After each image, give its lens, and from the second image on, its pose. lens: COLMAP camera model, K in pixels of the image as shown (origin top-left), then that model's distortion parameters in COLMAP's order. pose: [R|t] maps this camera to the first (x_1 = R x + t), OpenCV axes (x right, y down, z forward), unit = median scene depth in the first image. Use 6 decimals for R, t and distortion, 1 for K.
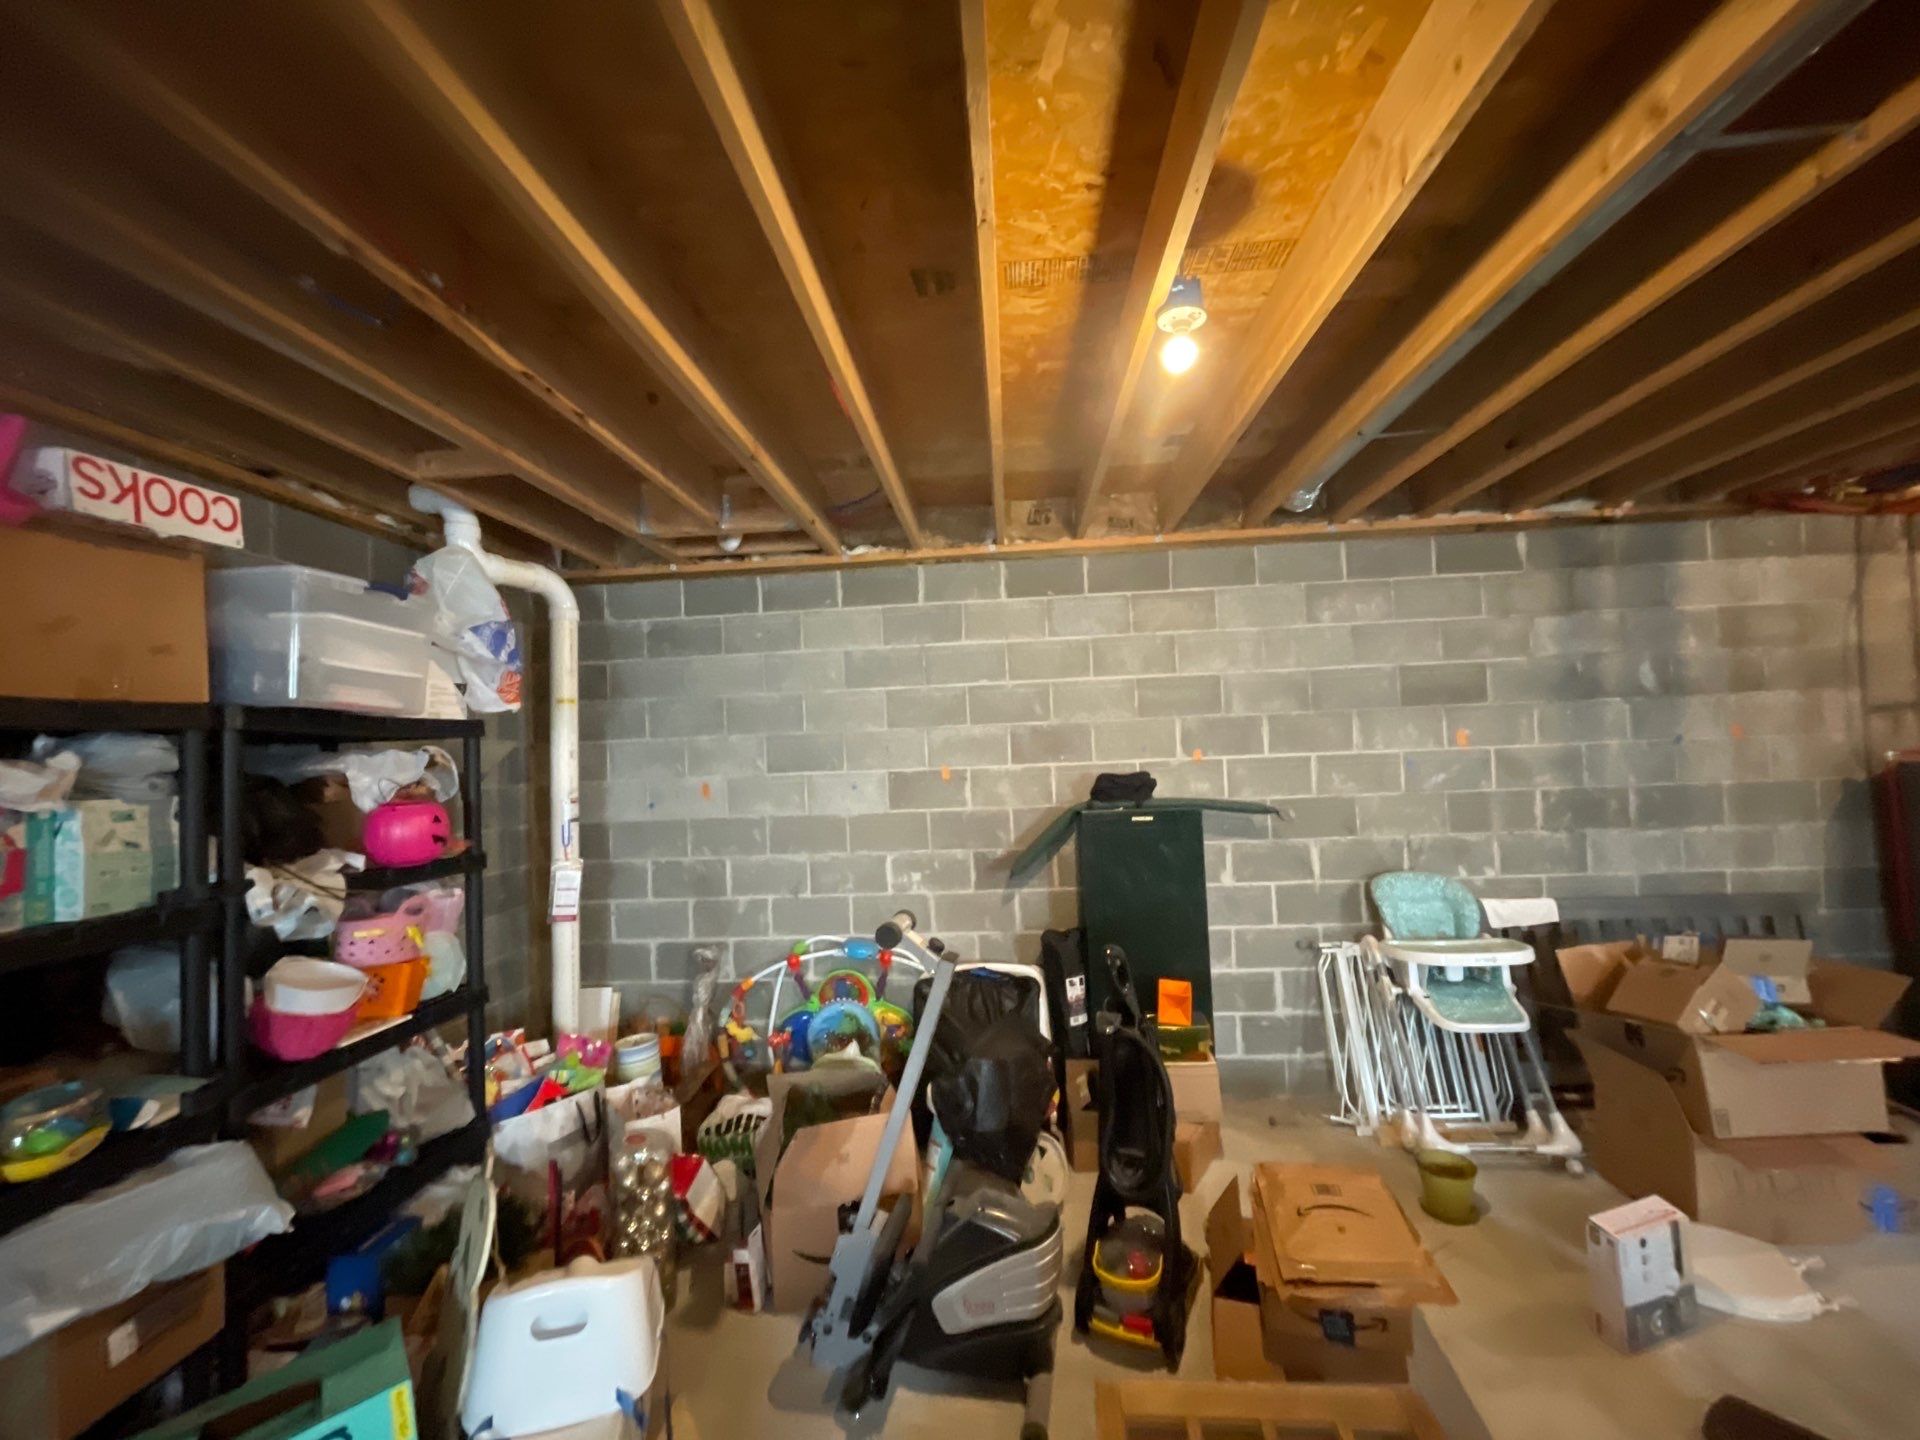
lens RADIAL K [[776.4, 0, 955.5], [0, 776.4, 723.2], [0, 0, 1]] dist [-0.005697, 0.000147]
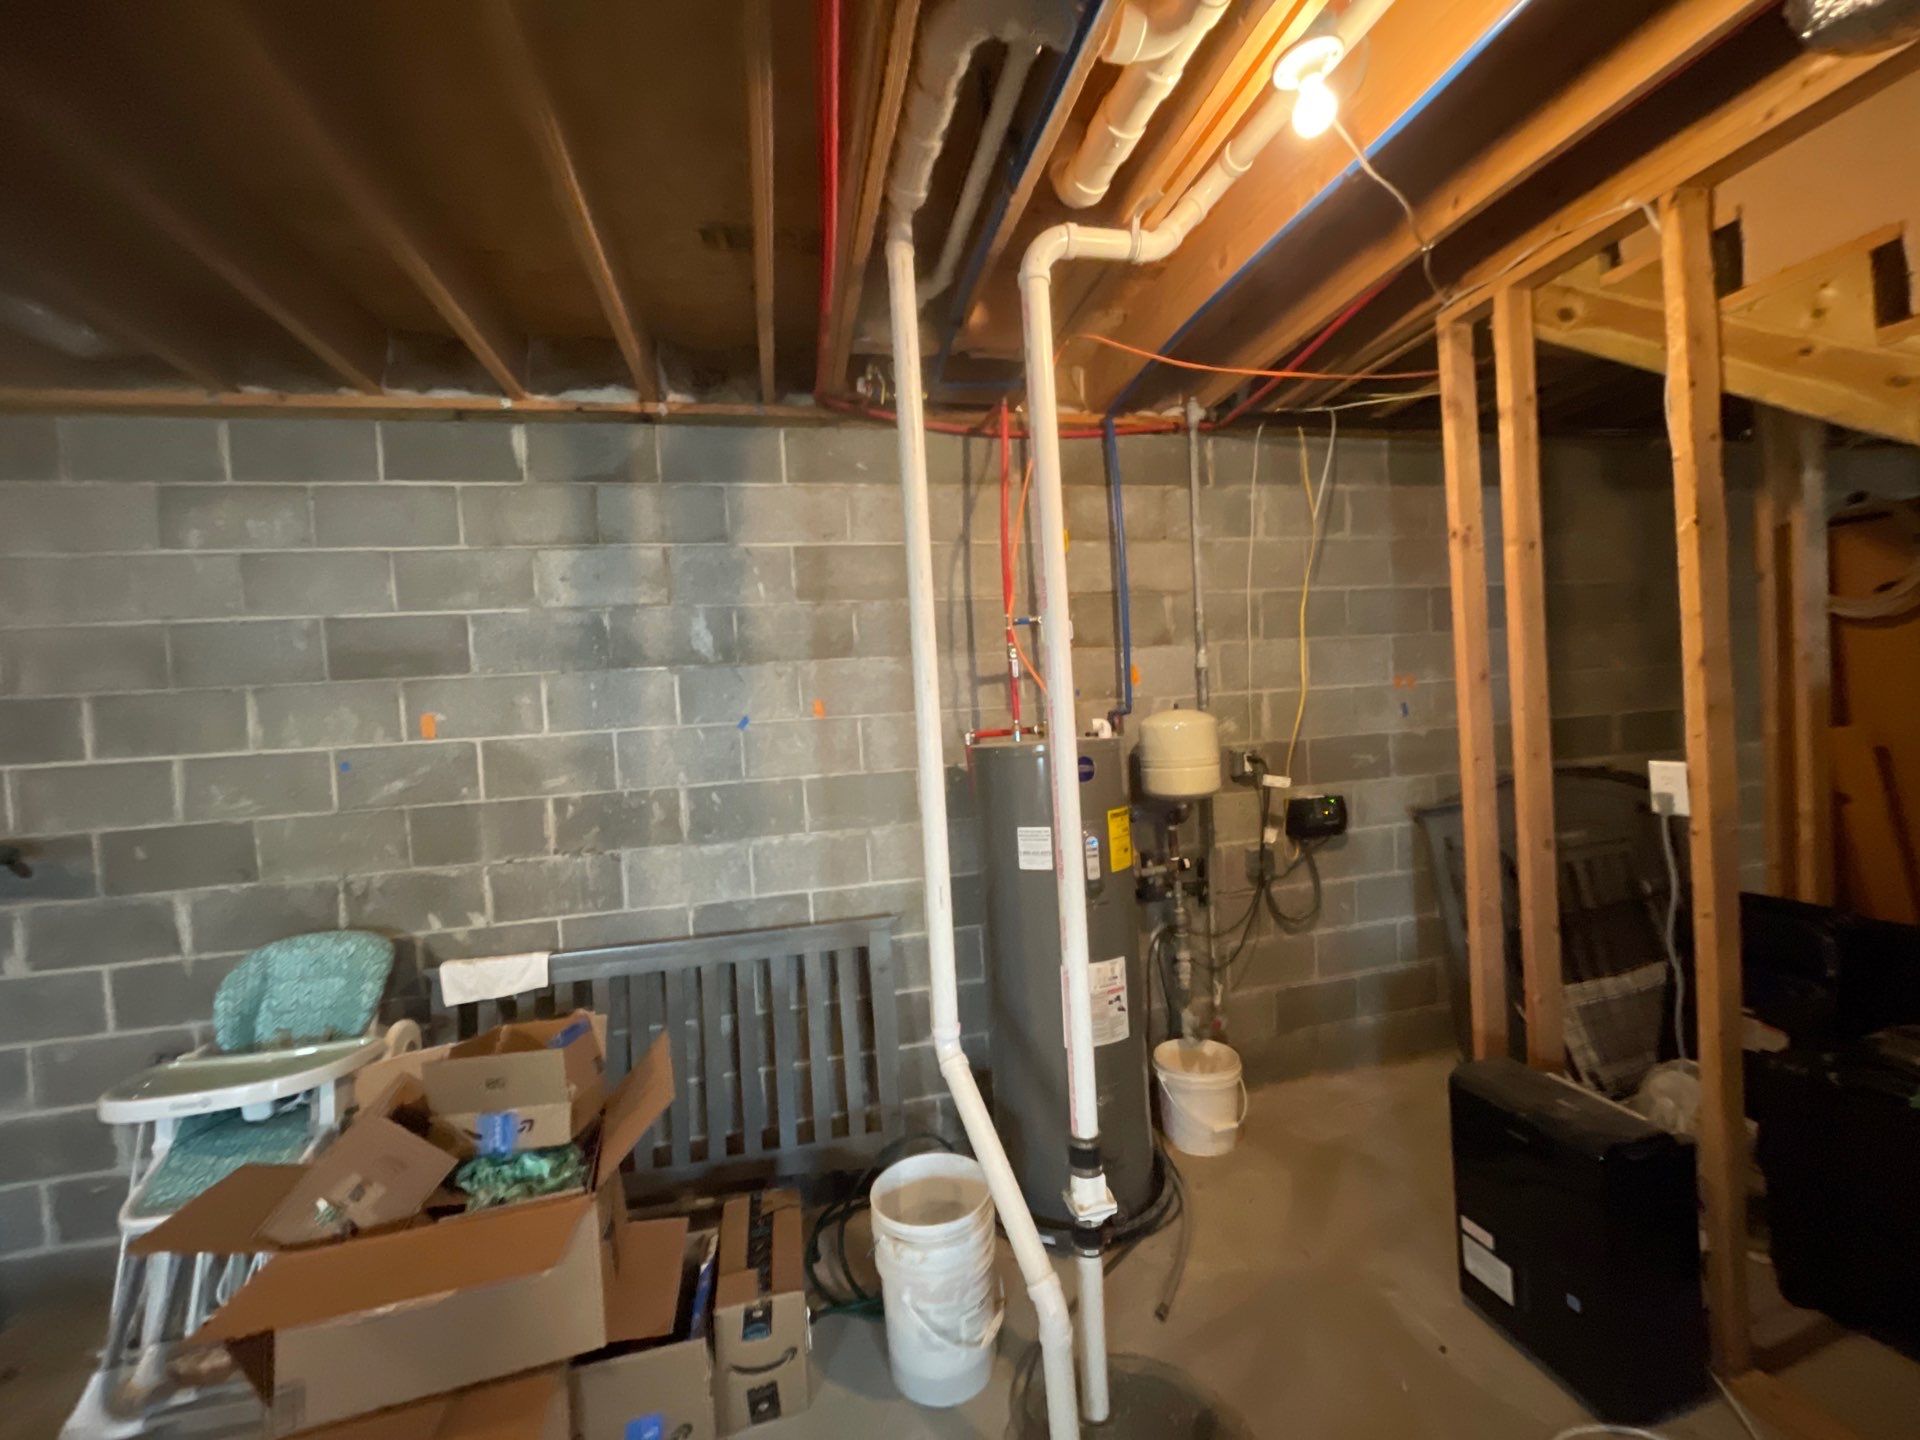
lens RADIAL K [[776.4, 0, 955.5], [0, 776.4, 723.2], [0, 0, 1]] dist [-0.005697, 0.000147]
pose [[0.955850, -0.022243, 0.293013, 0.898552], [0.011980, 0.999252, 0.036776, -0.003067], [-0.293611, -0.031642, 0.955401, 0.220297]]
